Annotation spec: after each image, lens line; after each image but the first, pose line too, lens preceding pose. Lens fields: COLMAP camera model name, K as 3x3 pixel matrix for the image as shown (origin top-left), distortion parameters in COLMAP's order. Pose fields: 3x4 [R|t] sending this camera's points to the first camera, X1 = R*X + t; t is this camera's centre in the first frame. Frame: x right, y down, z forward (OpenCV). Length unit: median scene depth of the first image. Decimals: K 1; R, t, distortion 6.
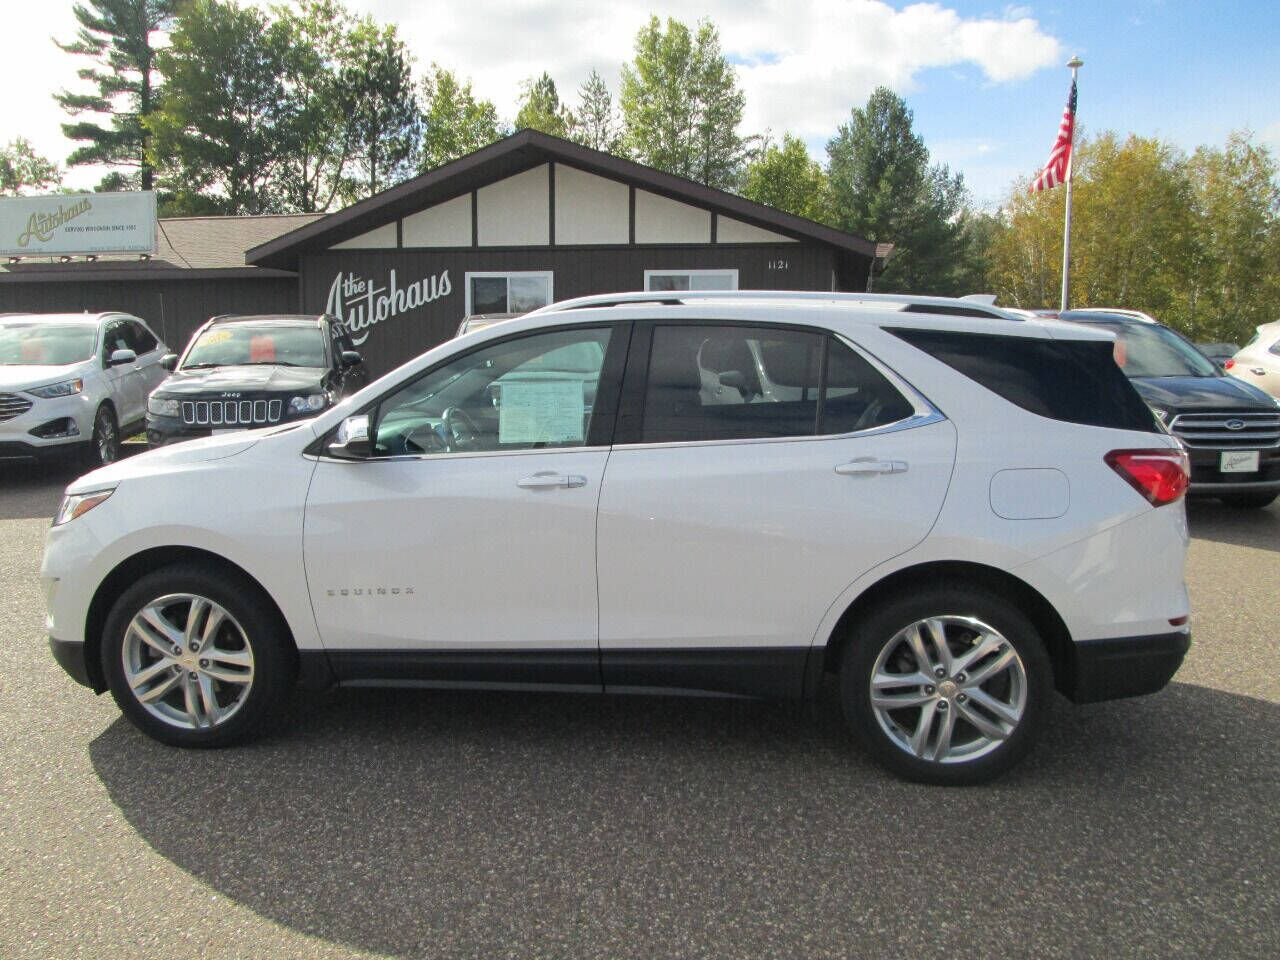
lens RADIAL K [[1062.9, 0, 653.1], [0, 1062.9, 478.8], [0, 0, 1]] dist [-0.067403, 0.035935]
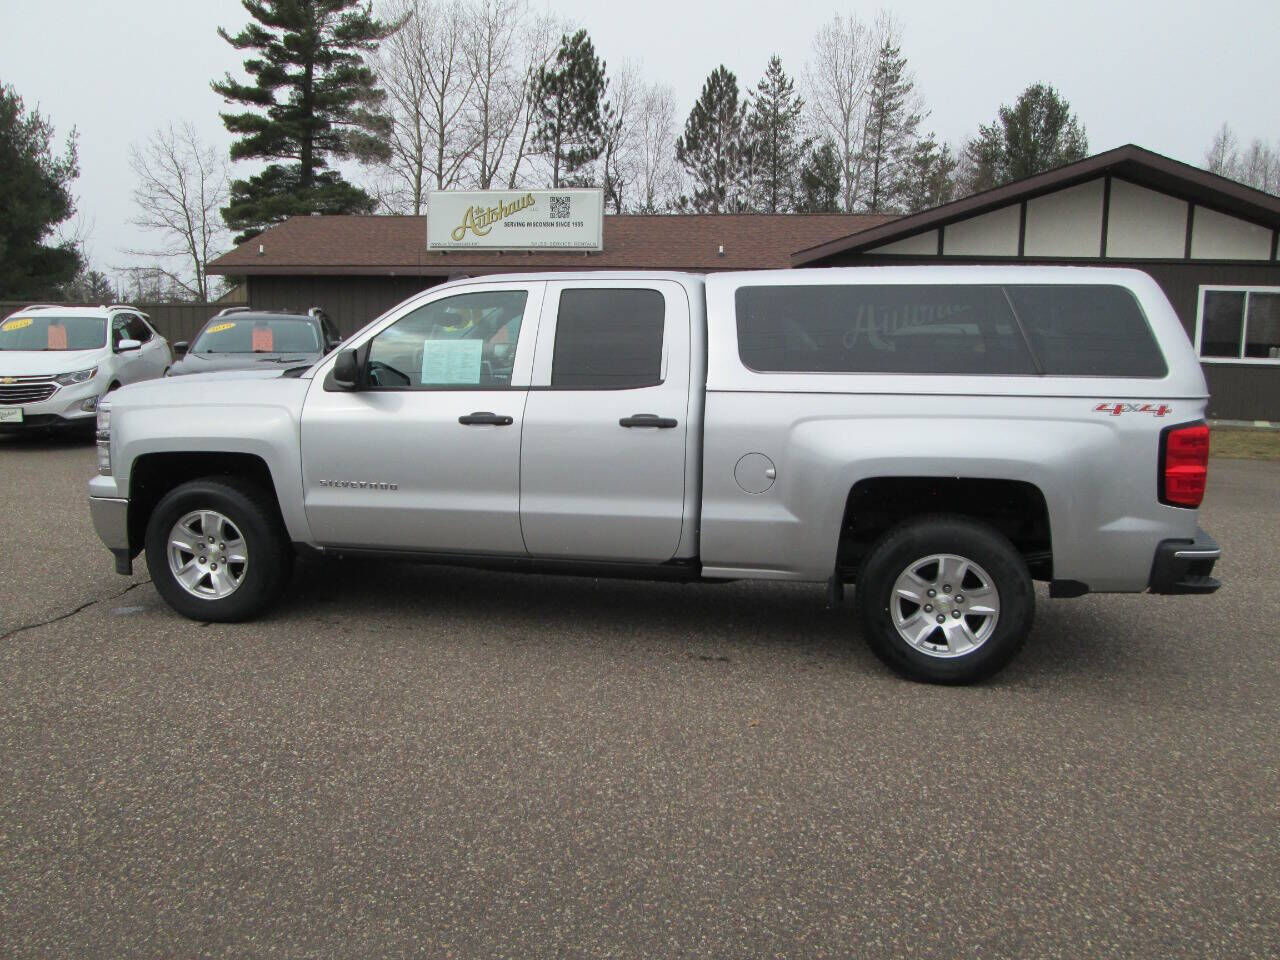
lens RADIAL K [[1062.9, 0, 634.5], [0, 1062.9, 485.3], [0, 0, 1]] dist [-0.067403, 0.035935]
pose [[0.999739, 0.021190, -0.008524, -0.521241], [-0.021145, 0.999762, 0.005353, 0.004740], [0.008635, -0.005172, 0.999949, -0.023634]]
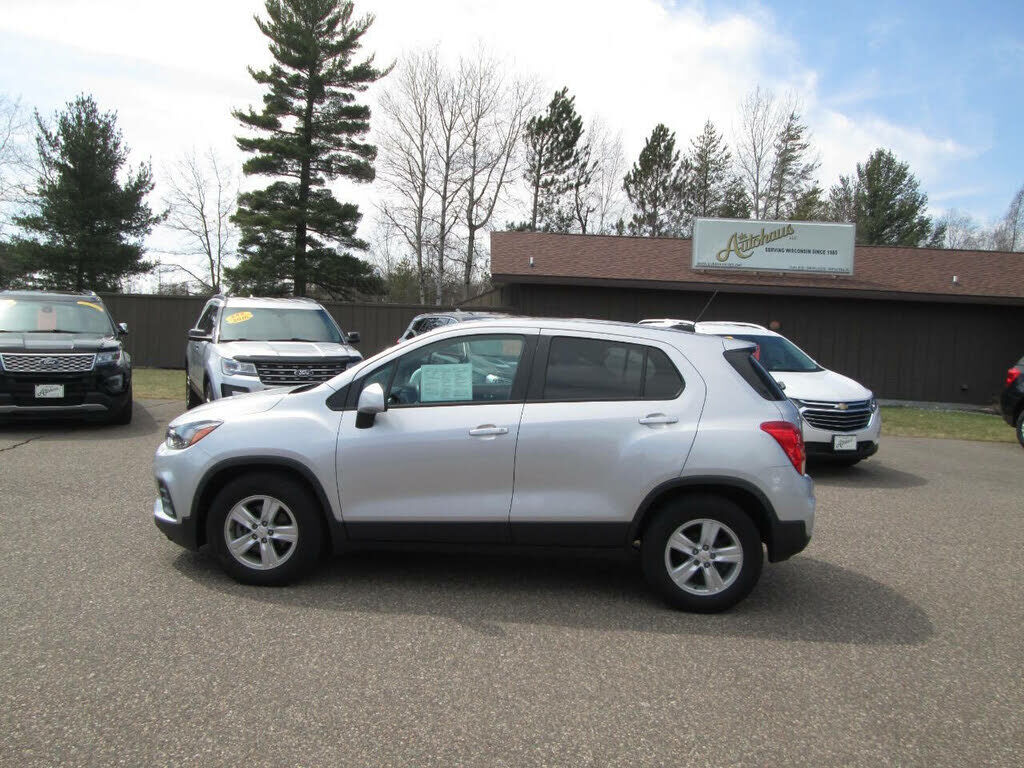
lens RADIAL K [[850.3, 0, 510.8], [0, 850.3, 383.5], [0, 0, 1]] dist [-0.067403, 0.035935]
pose [[0.994860, 0.038345, 0.093722, -1.135173], [-0.031856, 0.997054, -0.069778, -0.021896], [-0.096122, 0.066434, 0.993150, 0.135478]]
